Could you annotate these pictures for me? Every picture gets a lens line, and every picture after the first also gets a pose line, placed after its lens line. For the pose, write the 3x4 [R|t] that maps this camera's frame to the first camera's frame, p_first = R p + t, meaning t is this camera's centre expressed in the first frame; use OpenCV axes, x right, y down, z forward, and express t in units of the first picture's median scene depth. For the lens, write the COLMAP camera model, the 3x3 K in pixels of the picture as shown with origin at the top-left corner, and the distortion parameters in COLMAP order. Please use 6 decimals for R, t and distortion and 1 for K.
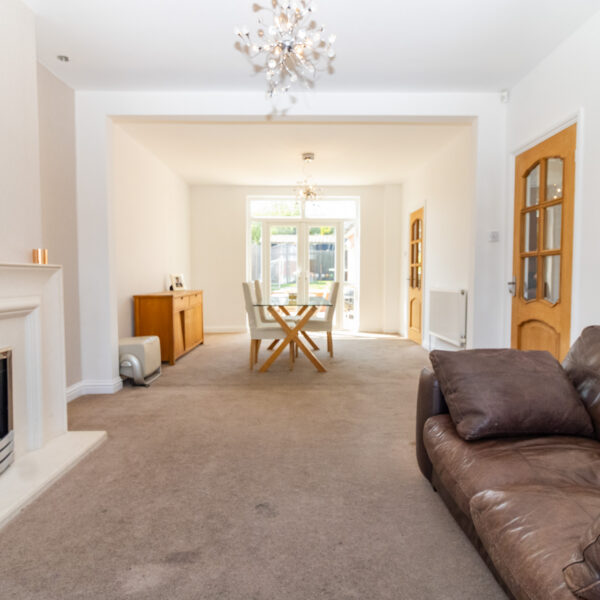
lens RADIAL K [[414.1, 0, 300.5], [0, 414.1, 294.4], [0, 0, 1]] dist [-0.006821, -0.002558]
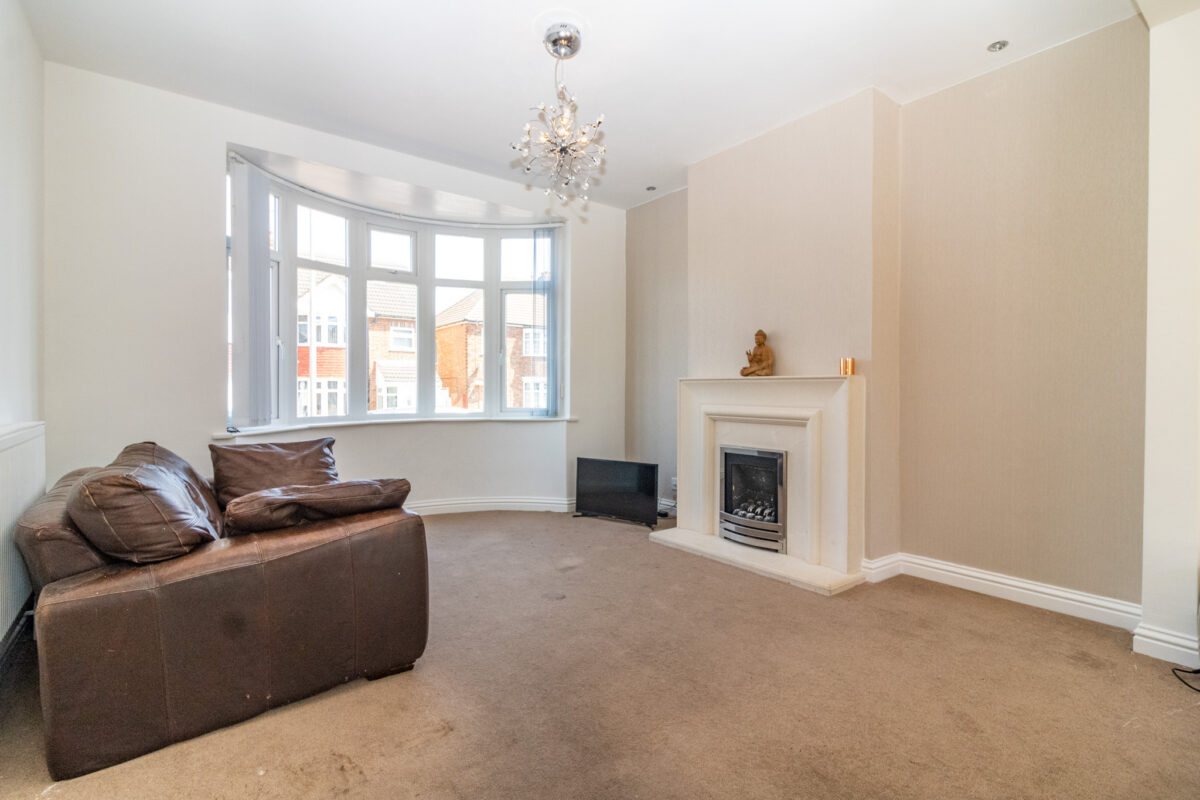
lens RADIAL K [[560.0, 0, 602.0], [0, 560.0, 391.3], [0, 0, 1]] dist [0.001935, 0.000462]
pose [[-0.797207, 0.006039, -0.603676, 0.587790], [-0.022562, 0.998953, 0.039788, -0.079708], [0.603285, 0.045340, -0.796236, 1.826698]]
